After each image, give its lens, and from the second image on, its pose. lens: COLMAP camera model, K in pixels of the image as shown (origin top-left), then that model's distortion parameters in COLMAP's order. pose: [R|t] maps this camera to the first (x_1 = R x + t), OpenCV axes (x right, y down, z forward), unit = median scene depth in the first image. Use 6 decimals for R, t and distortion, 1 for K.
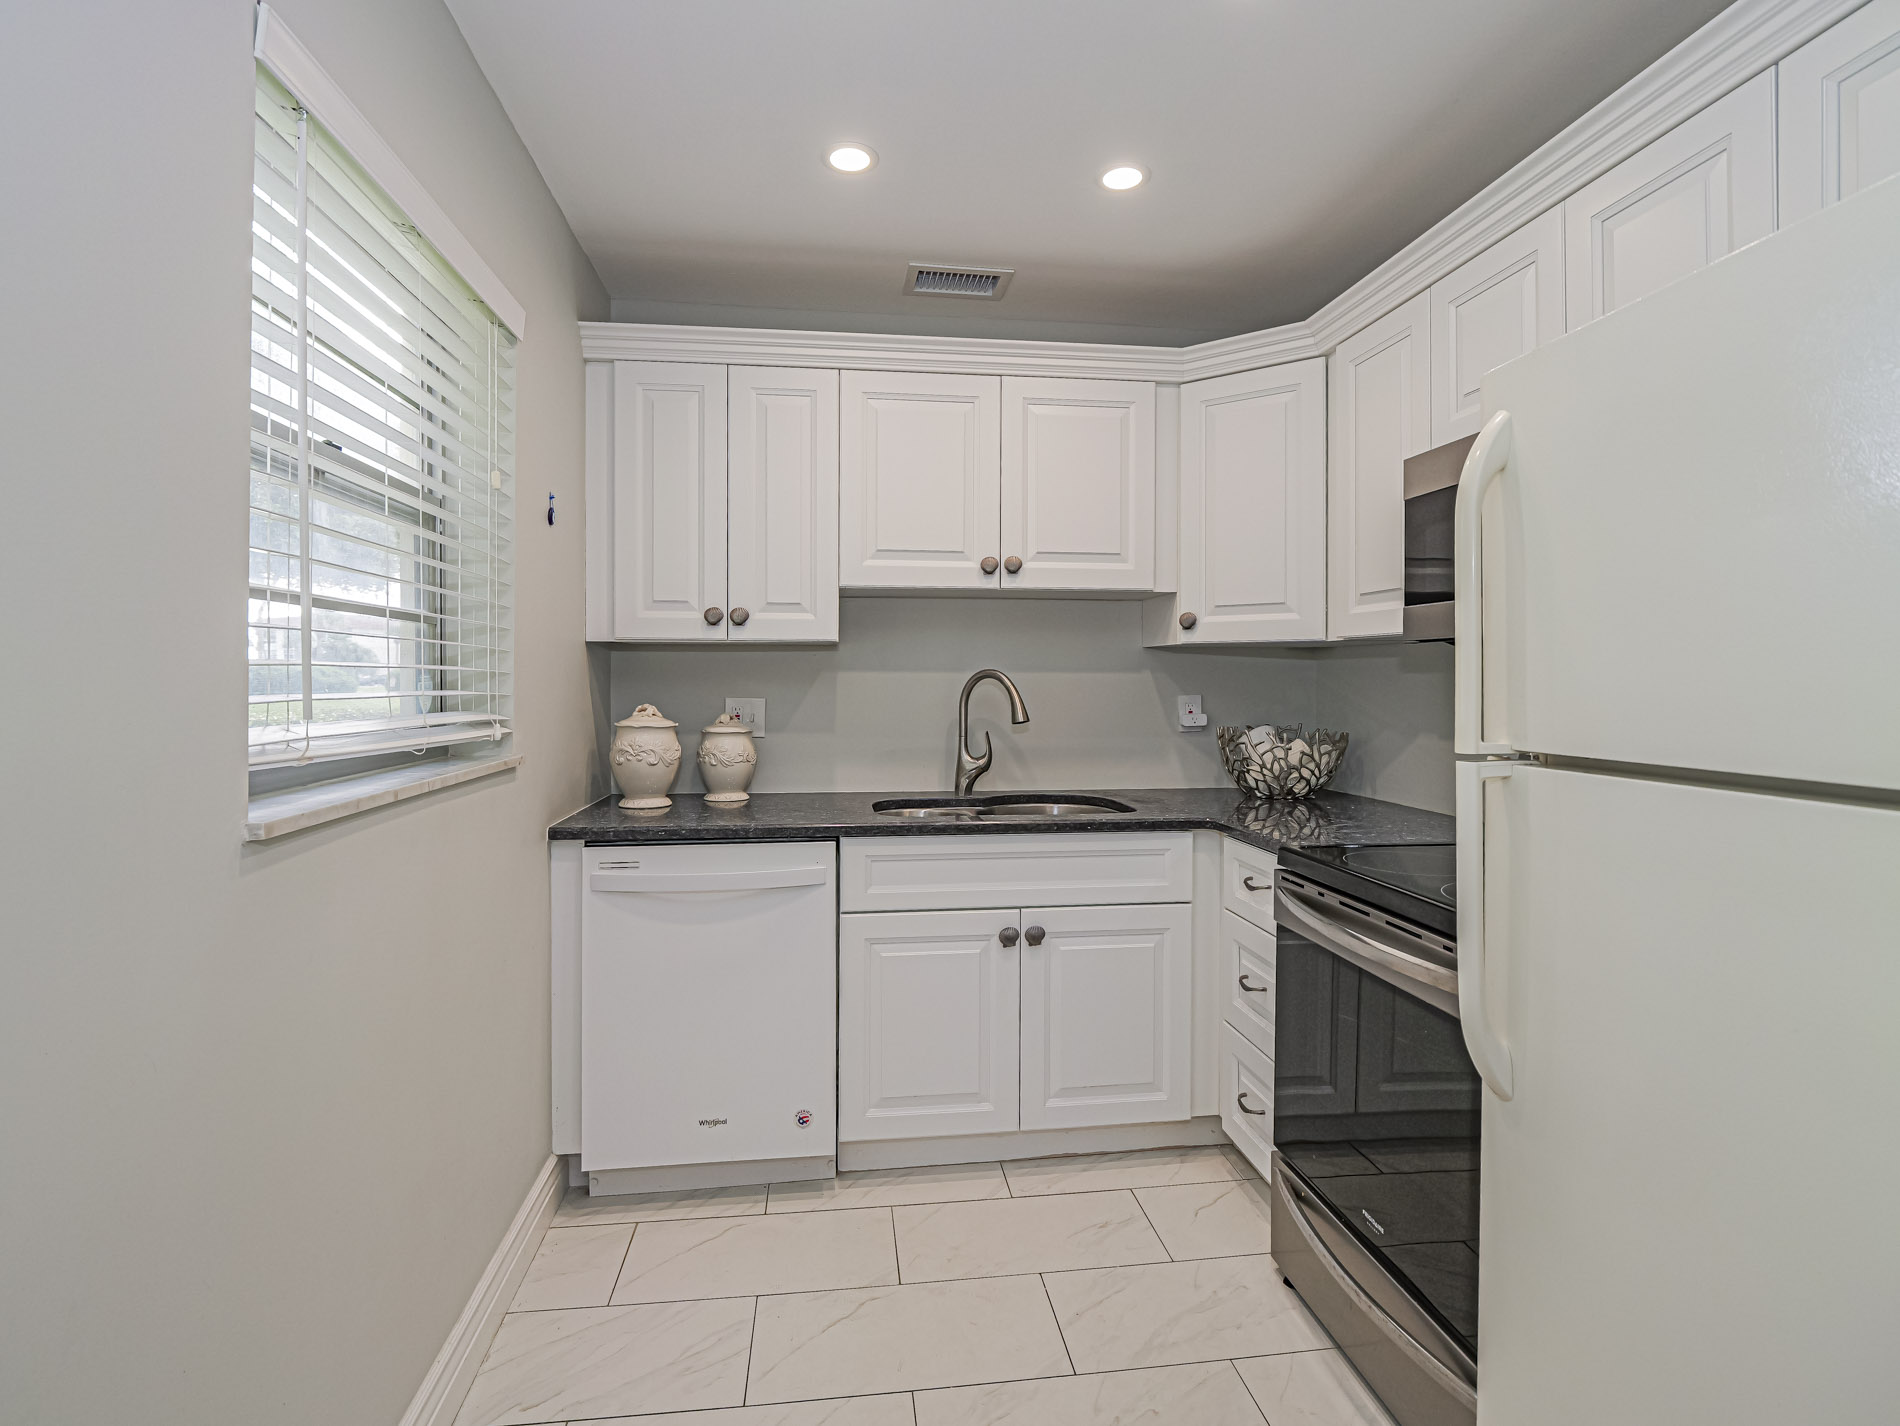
lens RADIAL K [[929.3, 0, 948.1], [0, 929.3, 697.2], [0, 0, 1]] dist [-0.020885, 0.002478]
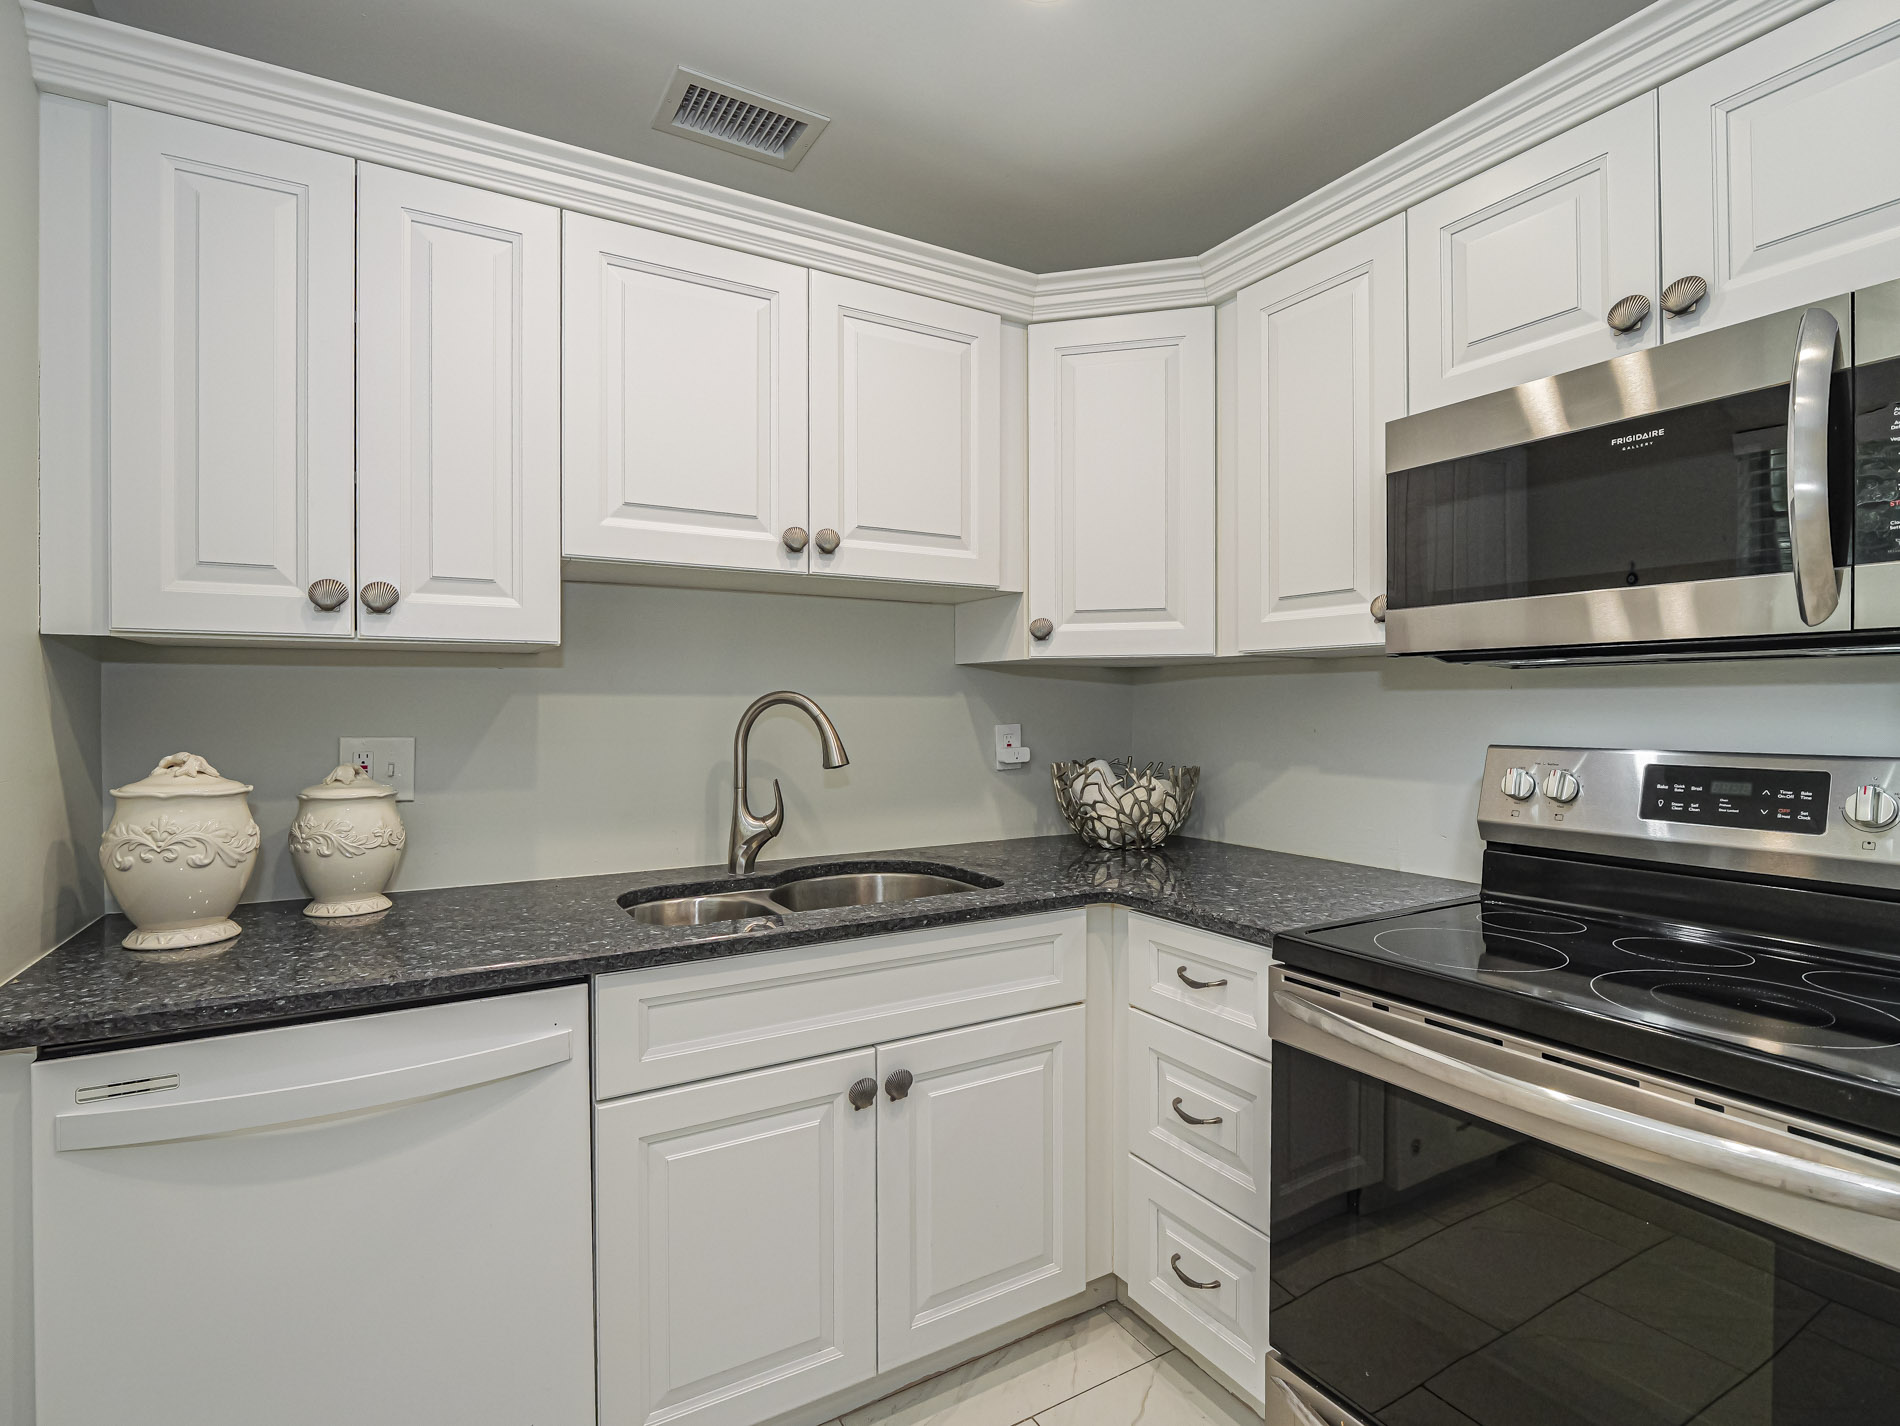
lens RADIAL K [[929.3, 0, 949.7], [0, 929.3, 718.8], [0, 0, 1]] dist [-0.020885, 0.002478]
pose [[0.922402, -0.008914, 0.386128, -0.119256], [0.011157, 0.999931, -0.003569, -0.005757], [-0.386069, 0.007600, 0.922438, 0.332976]]
